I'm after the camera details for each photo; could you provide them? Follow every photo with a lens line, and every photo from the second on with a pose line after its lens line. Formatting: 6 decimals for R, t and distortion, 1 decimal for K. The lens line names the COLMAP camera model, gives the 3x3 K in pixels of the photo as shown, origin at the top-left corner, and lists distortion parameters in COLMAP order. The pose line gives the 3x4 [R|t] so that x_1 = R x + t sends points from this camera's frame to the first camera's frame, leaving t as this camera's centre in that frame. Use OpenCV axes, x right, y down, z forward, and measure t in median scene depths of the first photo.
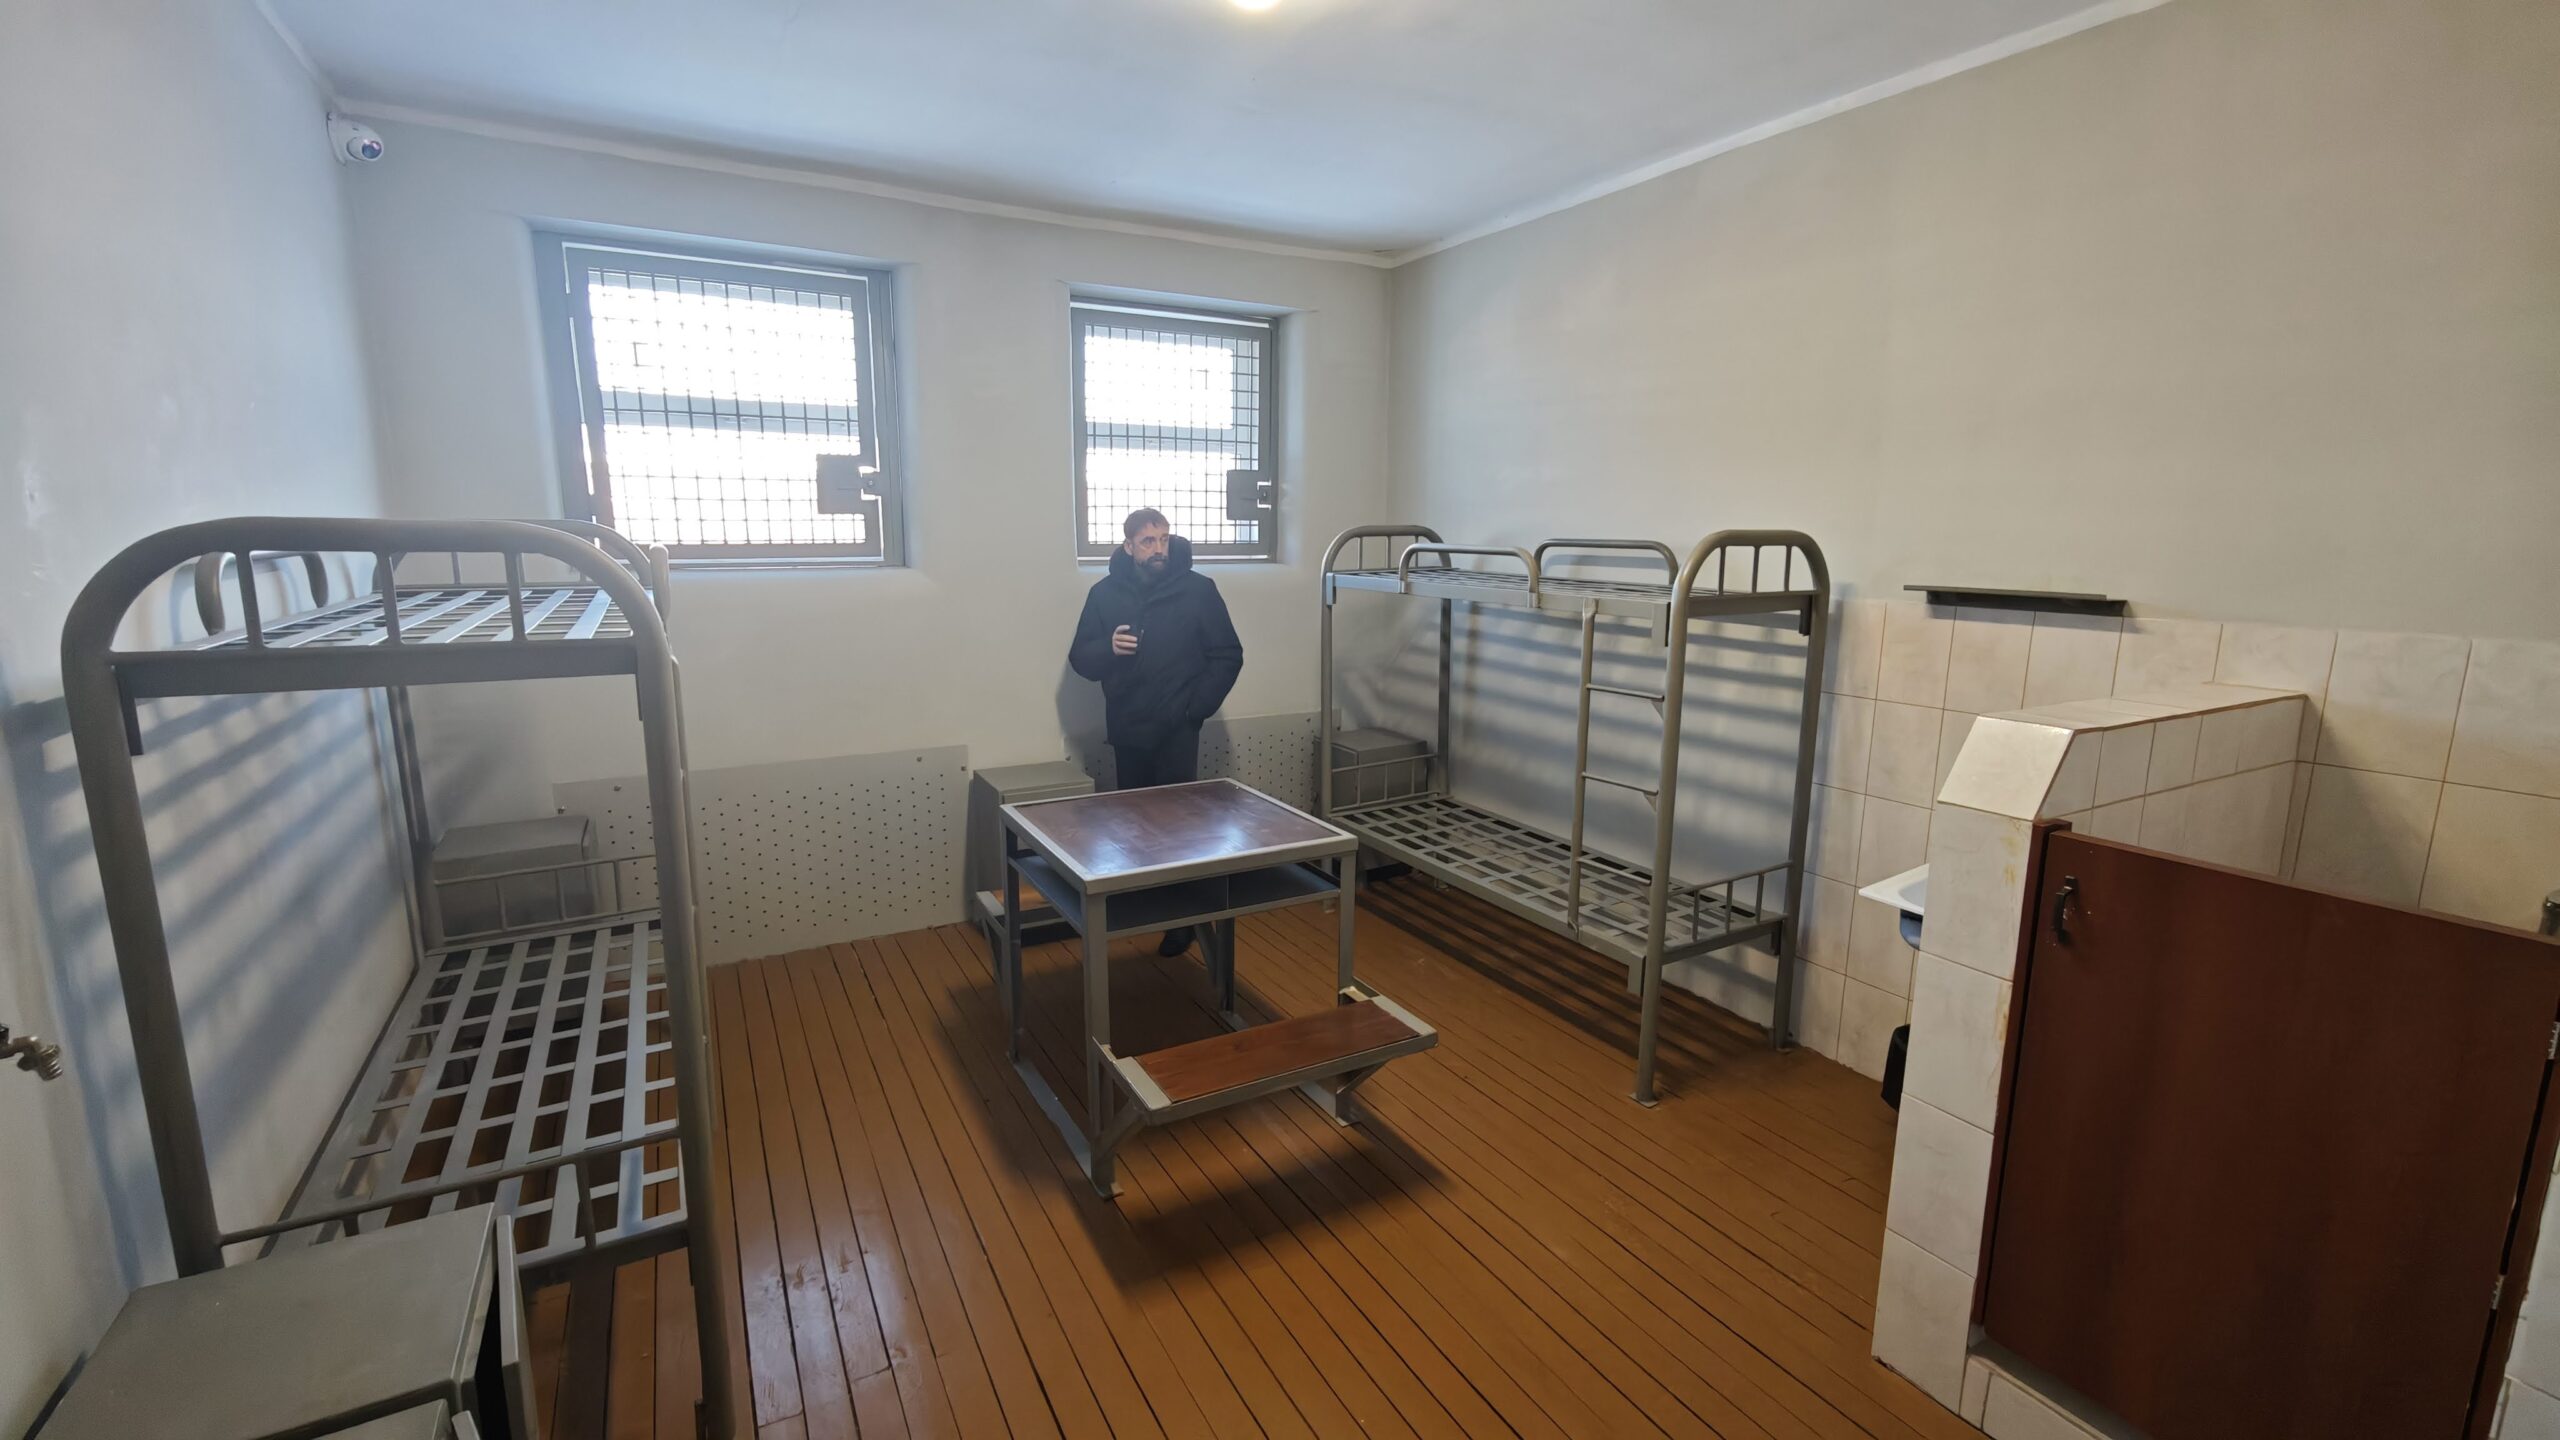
lens RADIAL K [[1051.6, 0, 1280.0], [0, 1051.6, 720.0], [0, 0, 1]] dist [-0.001780, 0.000059]
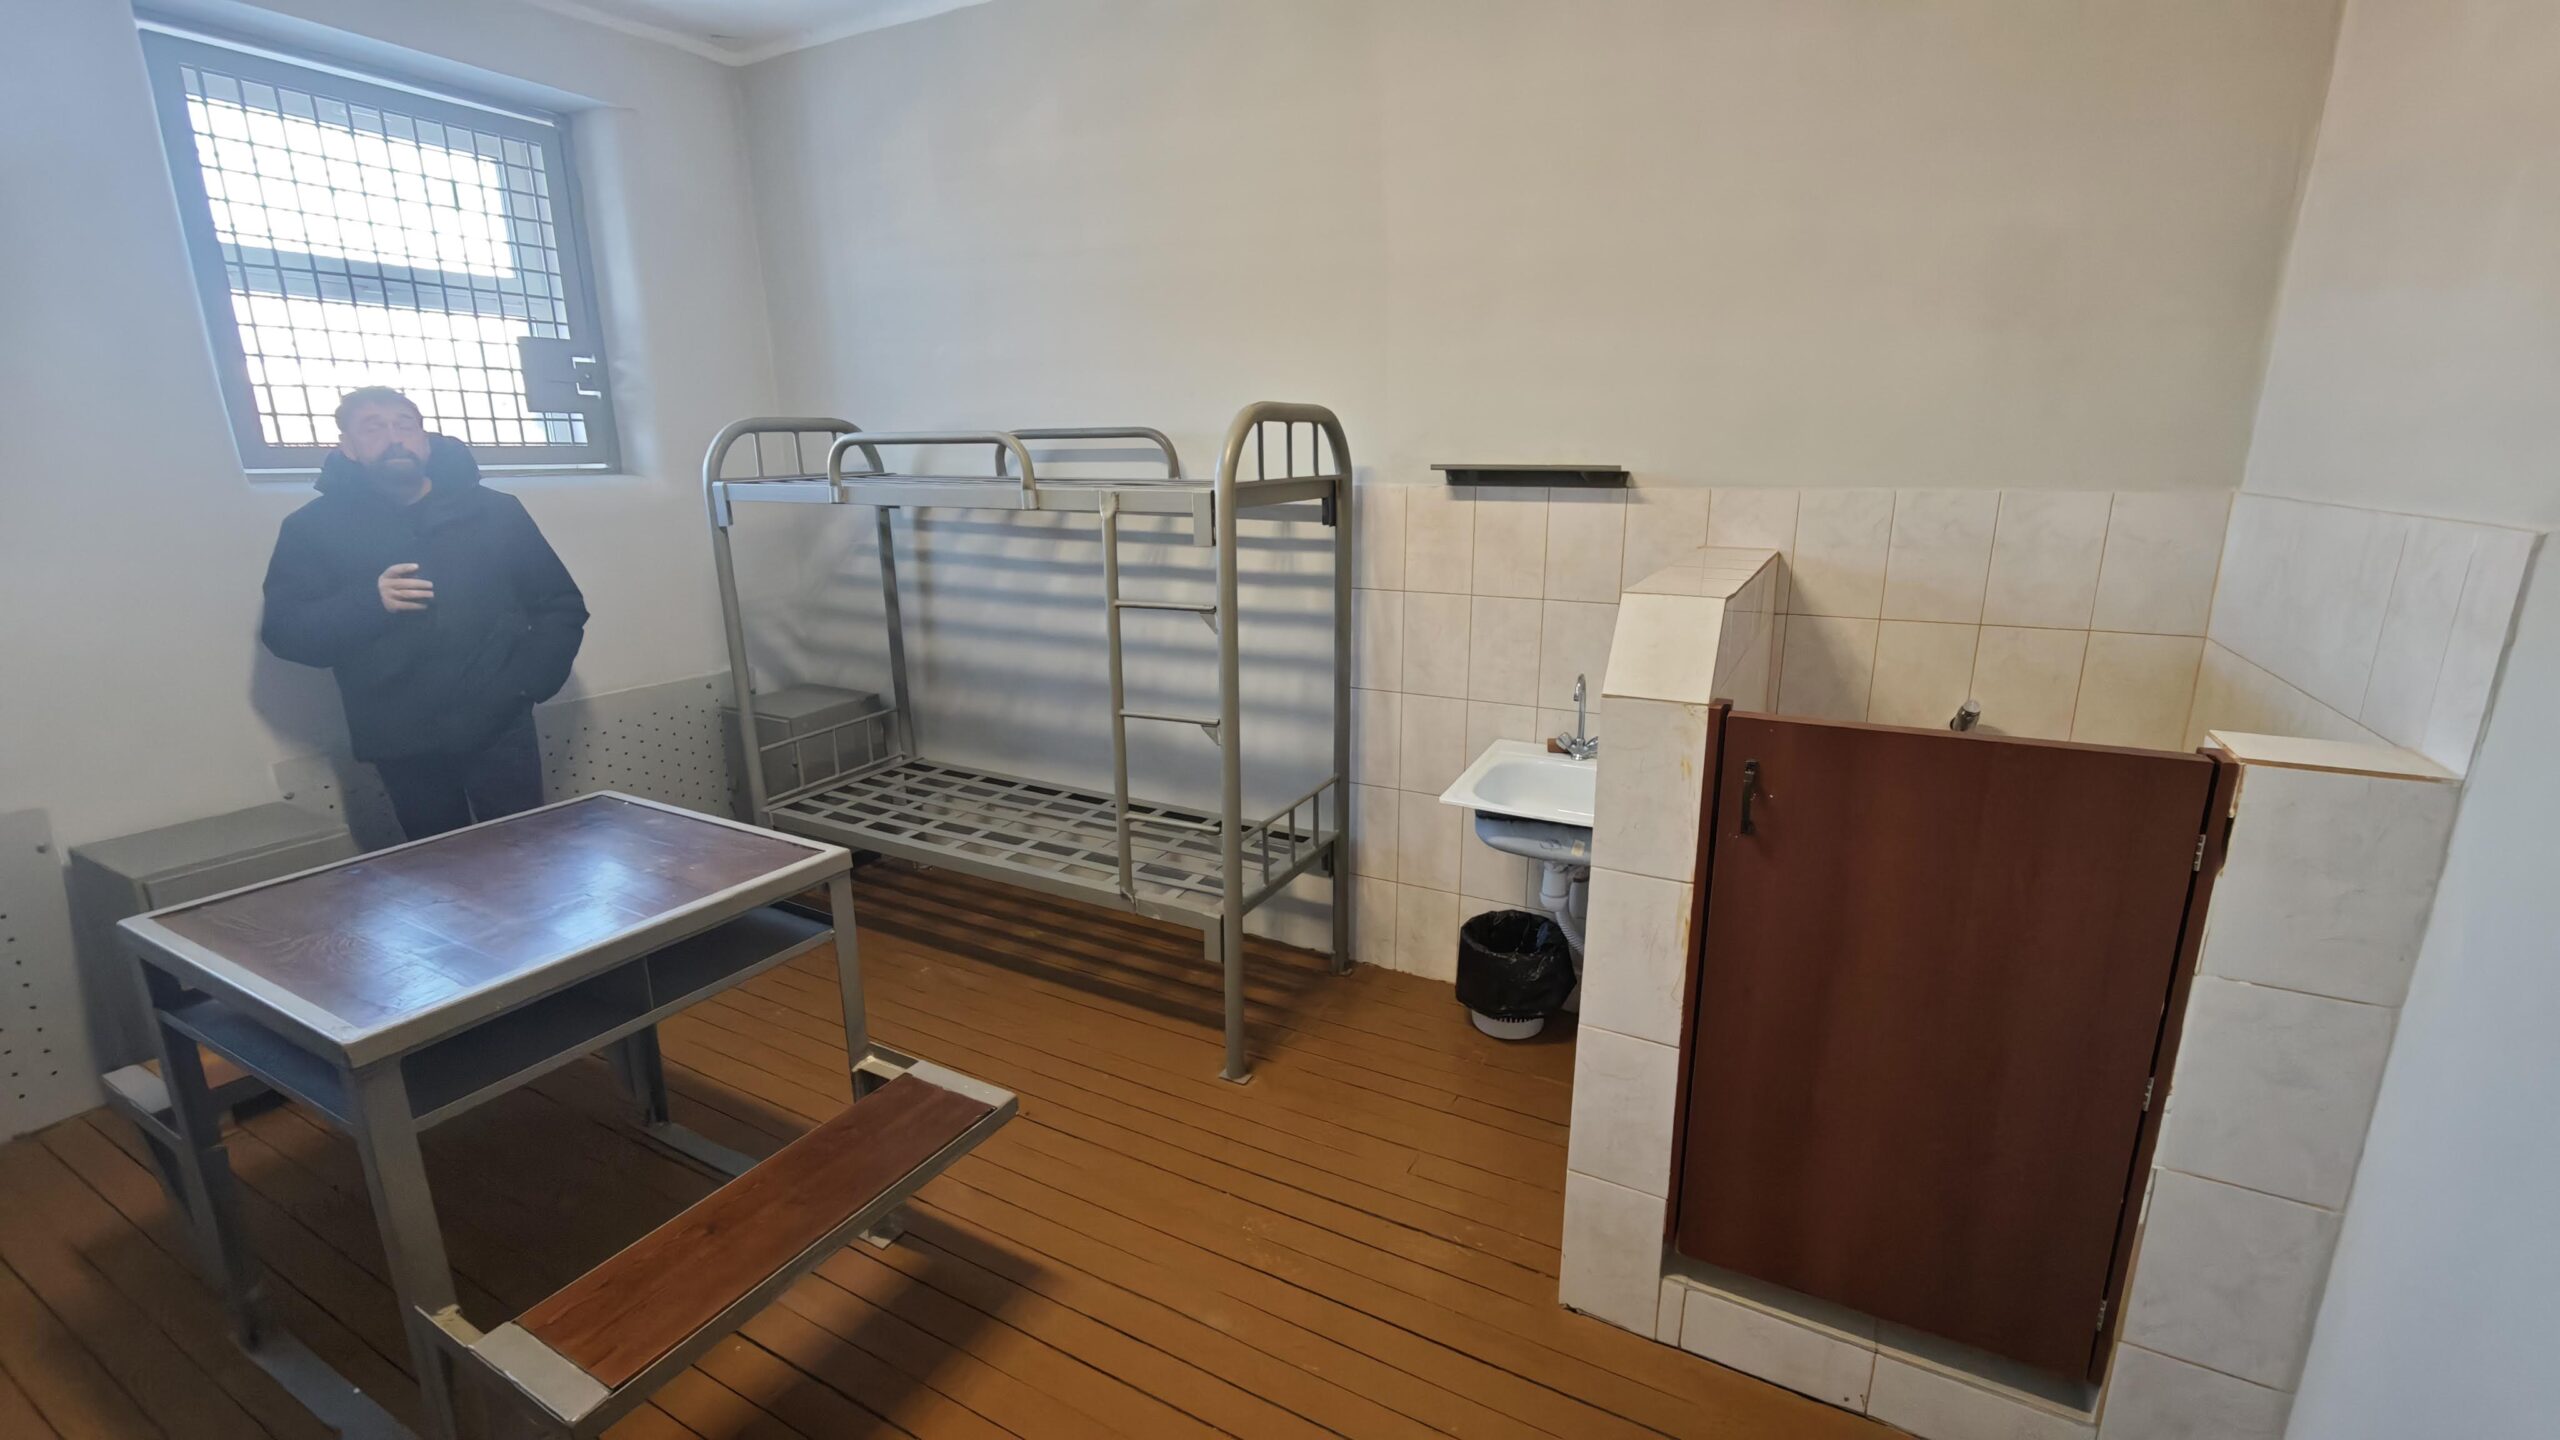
lens RADIAL K [[1061.4, 0, 1280.0], [0, 1061.4, 720.0], [0, 0, 1]] dist [0.000527, 0.000674]
pose [[0.847772, -0.140765, 0.511338, -0.027250], [0.106539, 0.989682, 0.095812, -0.007918], [-0.519549, -0.026749, 0.854022, 0.225507]]
